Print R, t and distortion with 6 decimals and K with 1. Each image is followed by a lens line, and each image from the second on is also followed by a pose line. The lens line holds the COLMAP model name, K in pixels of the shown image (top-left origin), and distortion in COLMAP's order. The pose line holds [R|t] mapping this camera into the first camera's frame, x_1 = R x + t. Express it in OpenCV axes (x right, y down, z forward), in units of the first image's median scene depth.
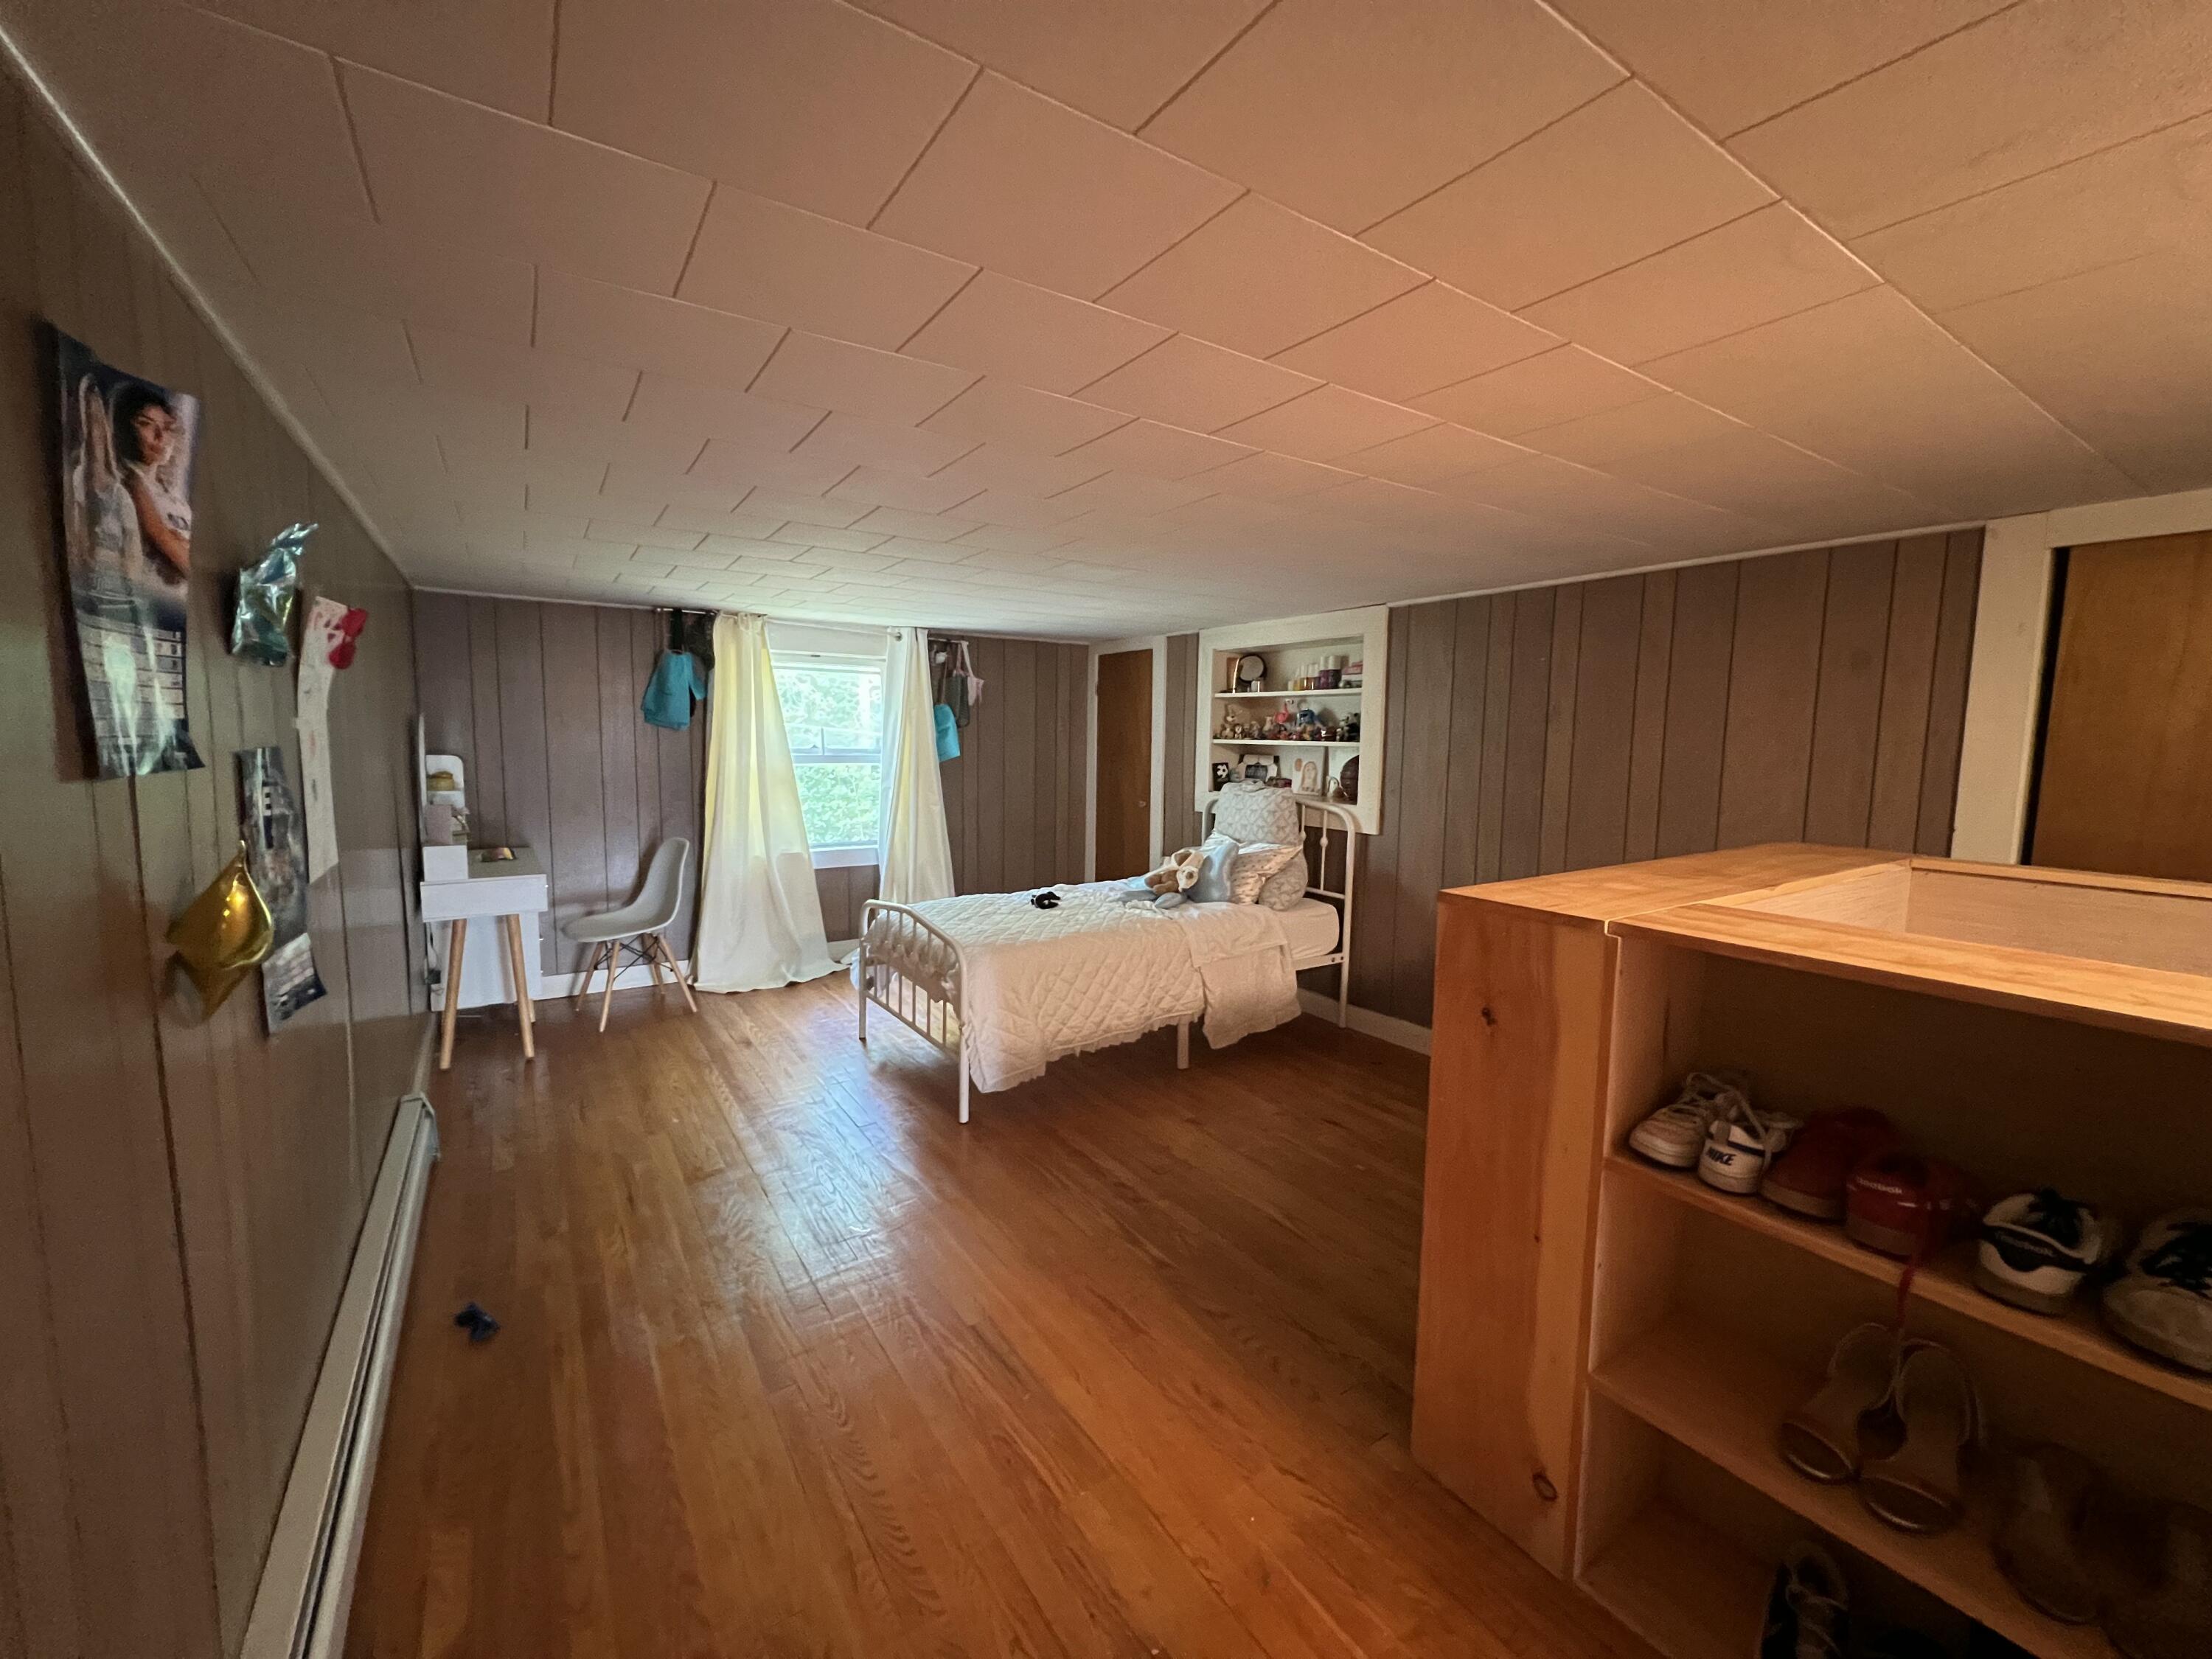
lens RADIAL K [[891.1, 0, 1102.0], [0, 891.1, 827.3], [0, 0, 1]] dist [-0.007648, 0.001475]
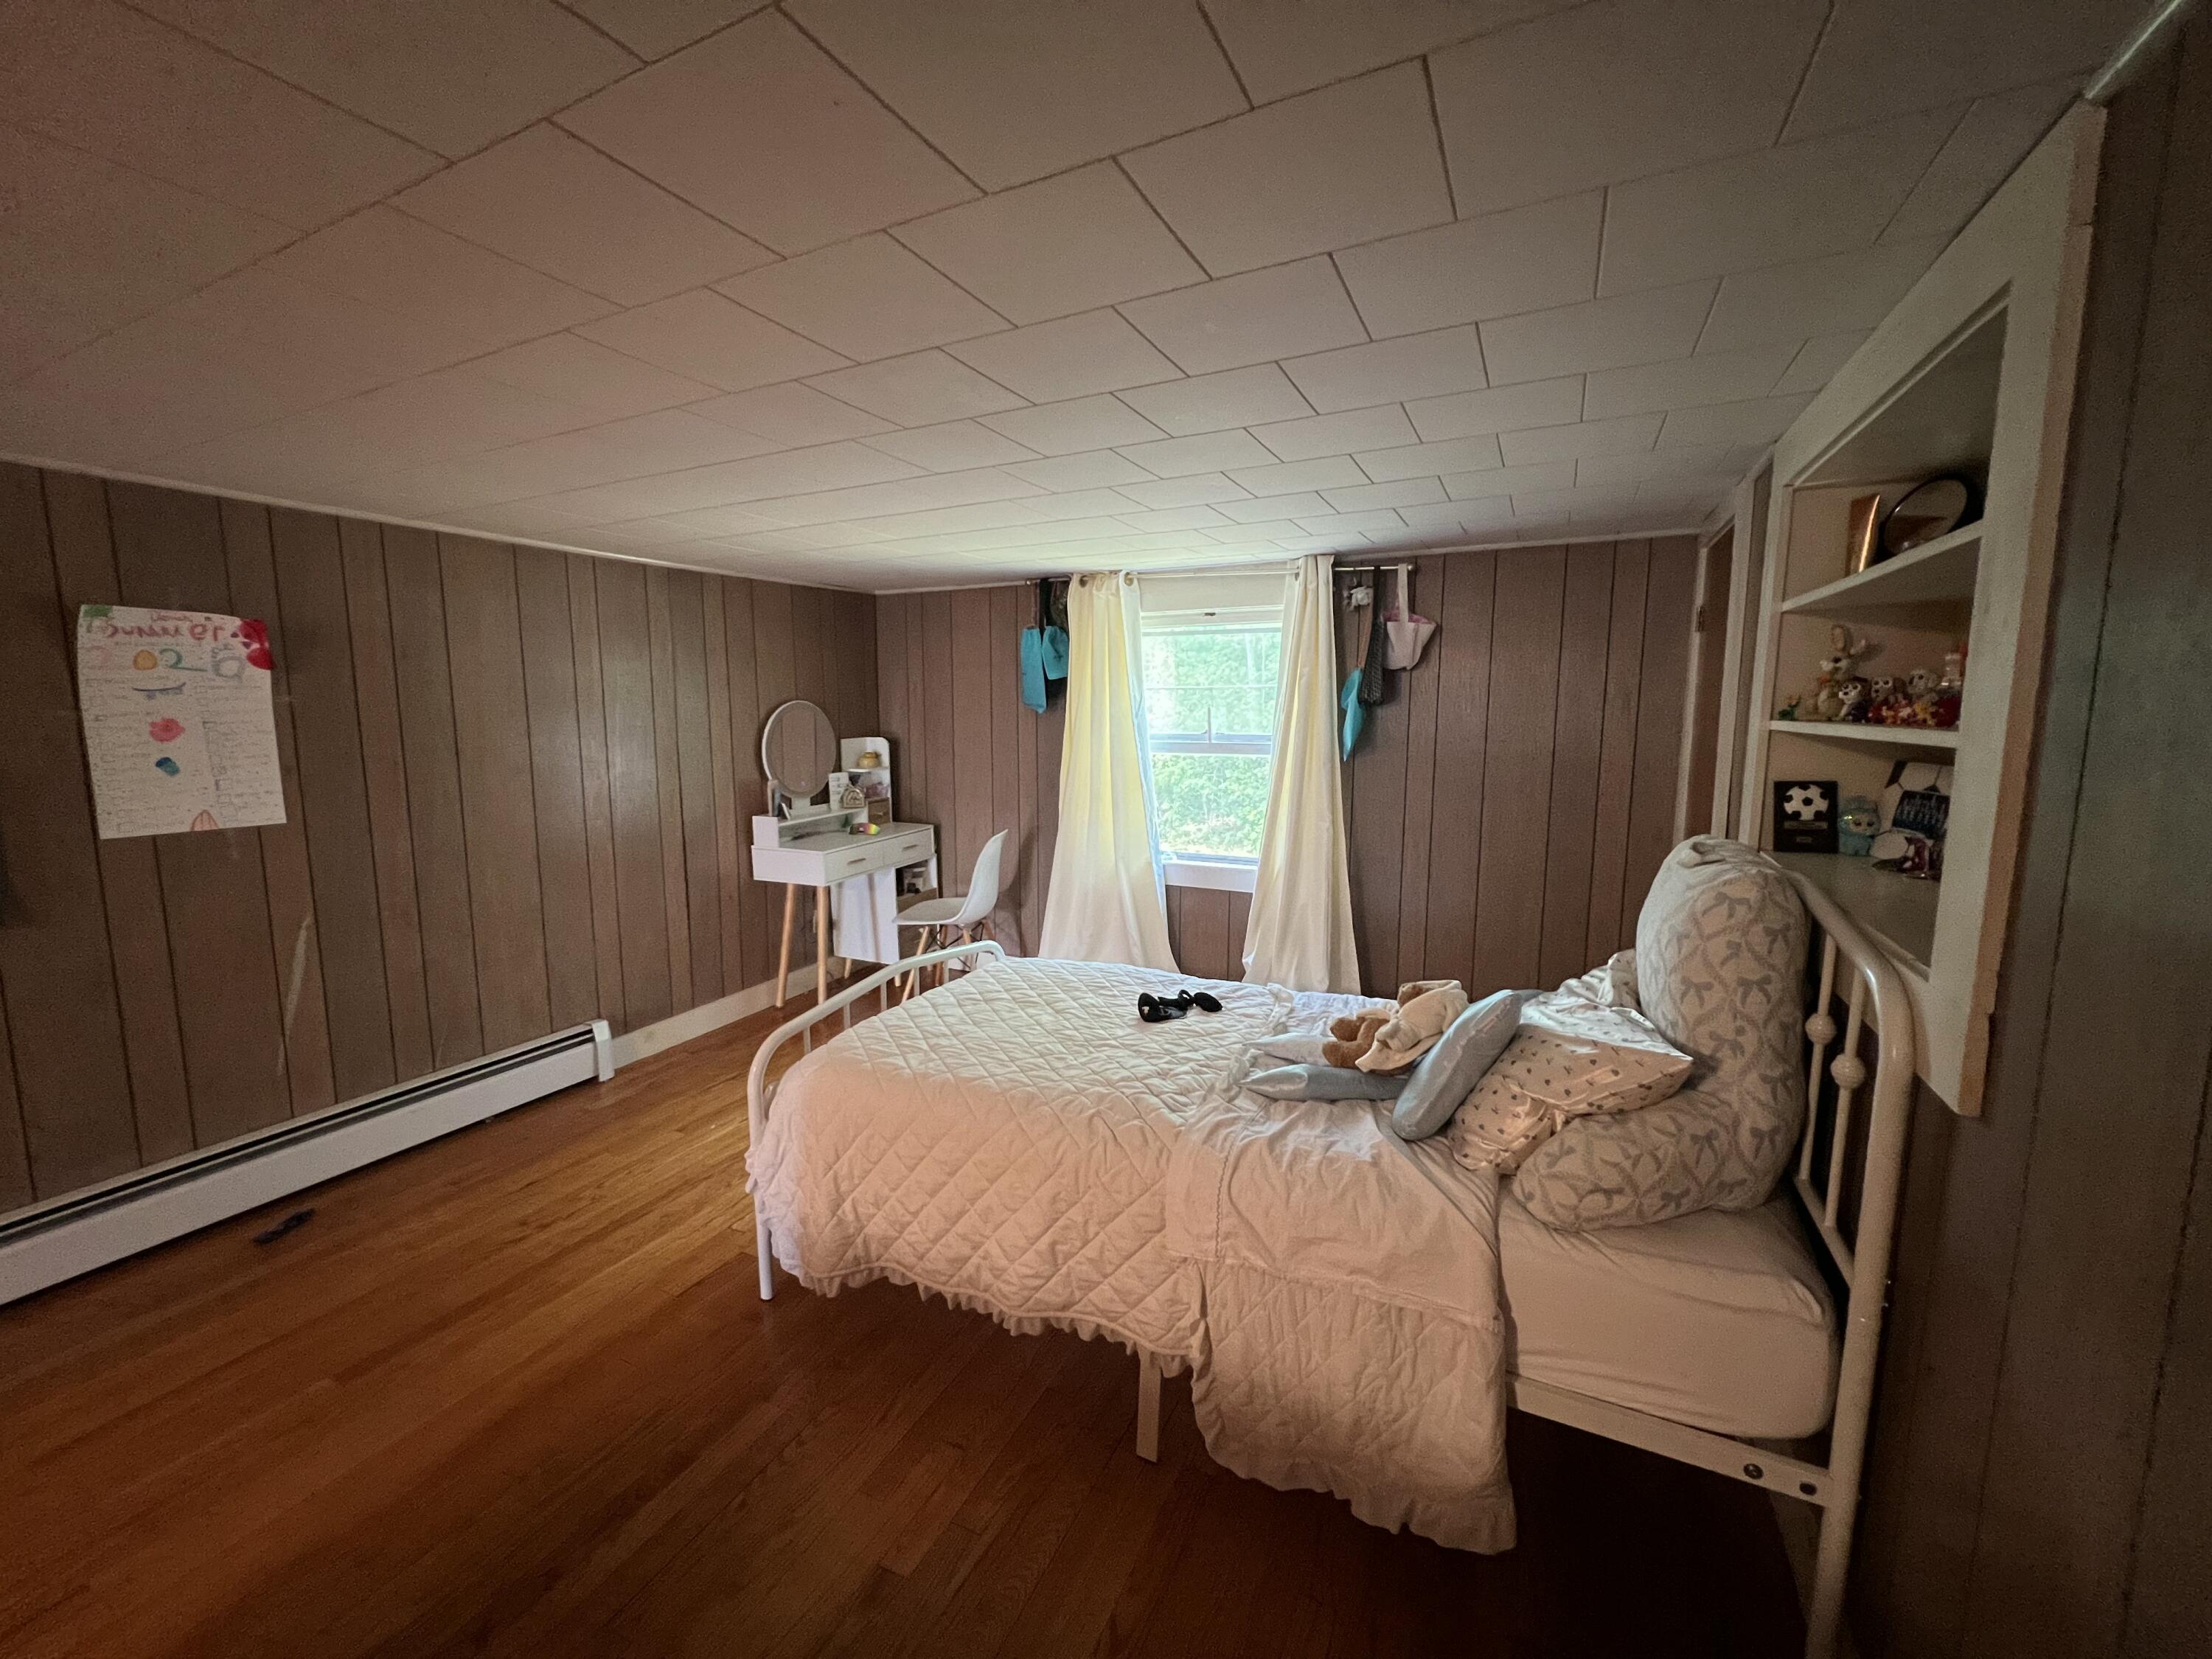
lens RADIAL K [[891.1, 0, 1095.5], [0, 891.1, 820.5], [0, 0, 1]] dist [-0.007648, 0.001475]
pose [[0.488697, 0.092875, -0.867496, 0.352423], [-0.079225, 0.994934, 0.061888, -0.060461], [0.868849, 0.038483, 0.493579, 0.598614]]
